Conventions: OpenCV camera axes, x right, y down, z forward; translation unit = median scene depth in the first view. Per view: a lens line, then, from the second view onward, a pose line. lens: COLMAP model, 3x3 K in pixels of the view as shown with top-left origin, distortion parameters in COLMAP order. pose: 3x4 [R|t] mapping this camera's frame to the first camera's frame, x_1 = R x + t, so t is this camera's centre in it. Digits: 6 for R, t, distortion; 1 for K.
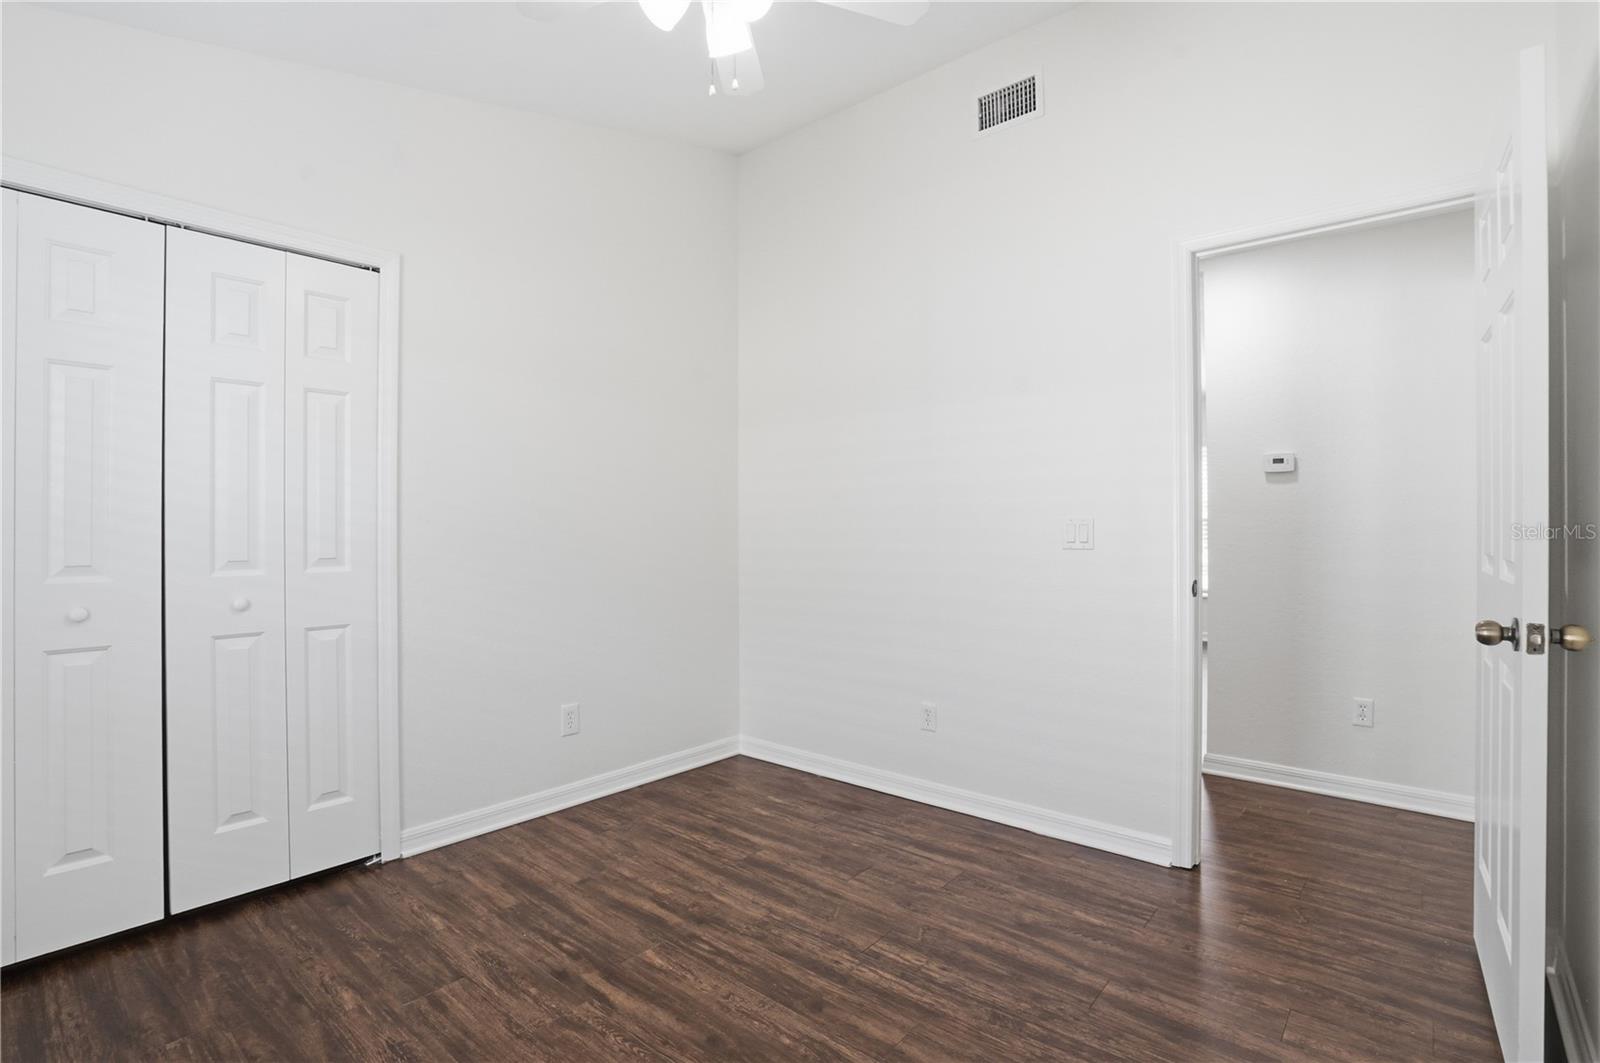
lens RADIAL K [[761.2, 0, 806.3], [0, 761.2, 525.2], [0, 0, 1]] dist [-0.059238, 0.018477]
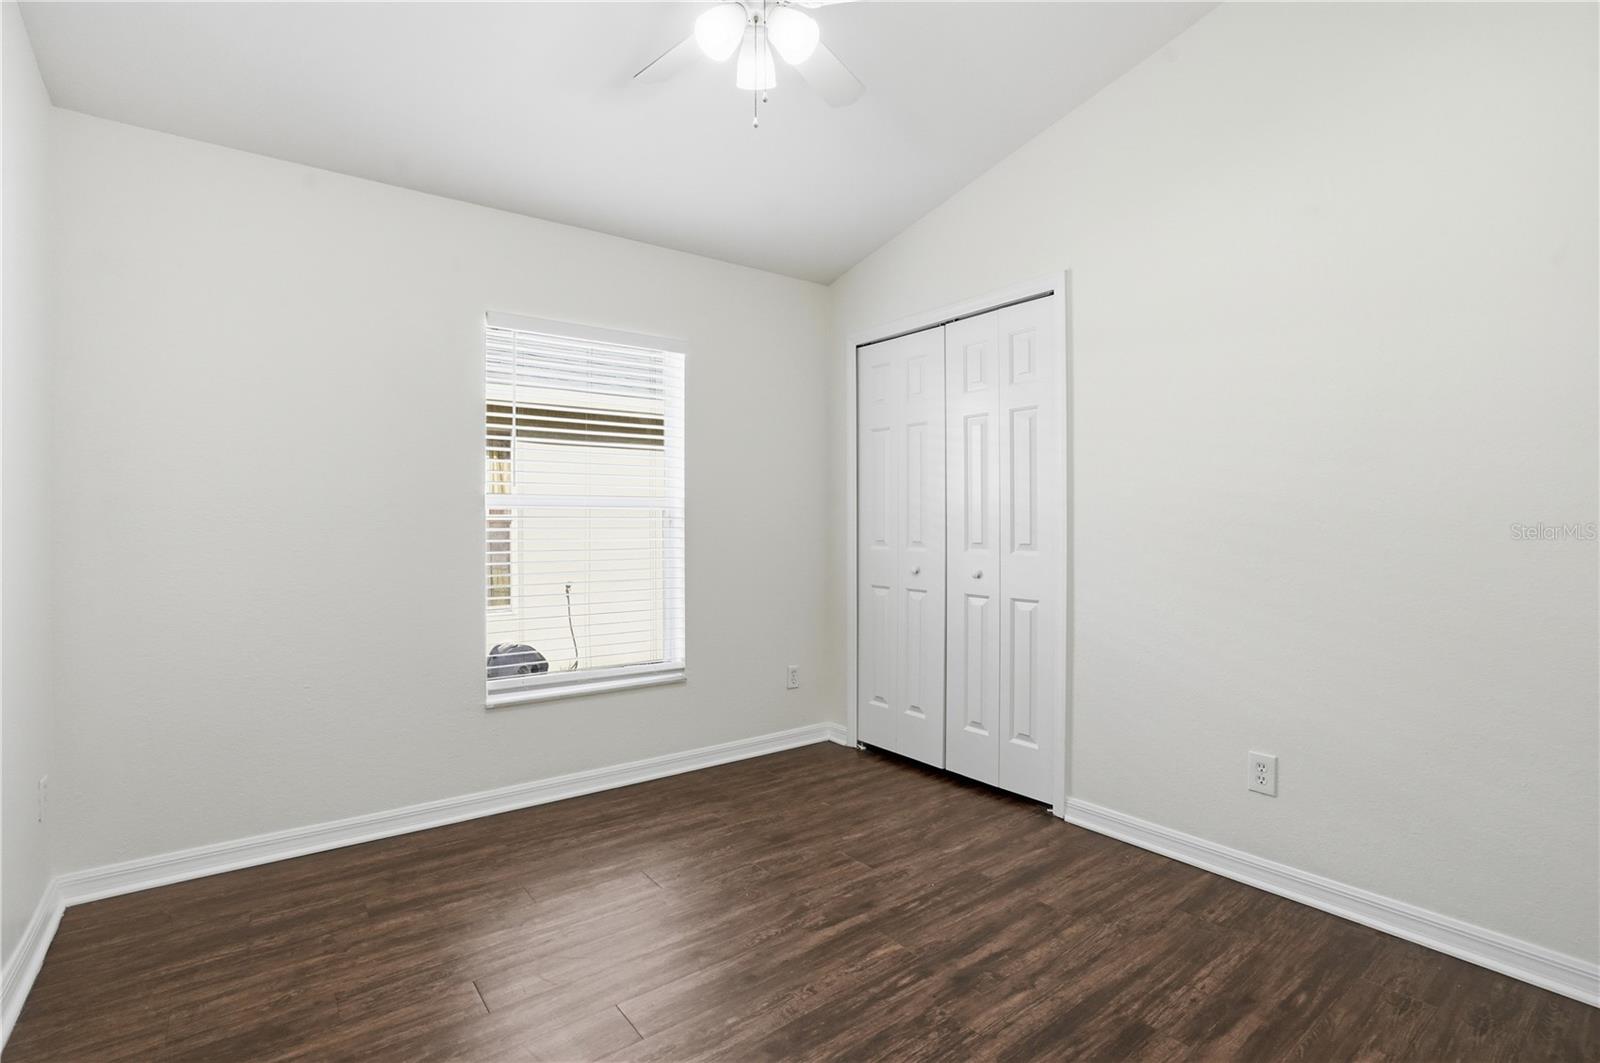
lens RADIAL K [[761.2, 0, 806.3], [0, 761.2, 525.2], [0, 0, 1]] dist [-0.059238, 0.018477]
pose [[-0.220580, 0.006418, -0.975348, 0.697962], [0.002000, 0.999979, 0.006128, 0.004665], [0.975367, -0.000599, -0.220588, 0.981690]]
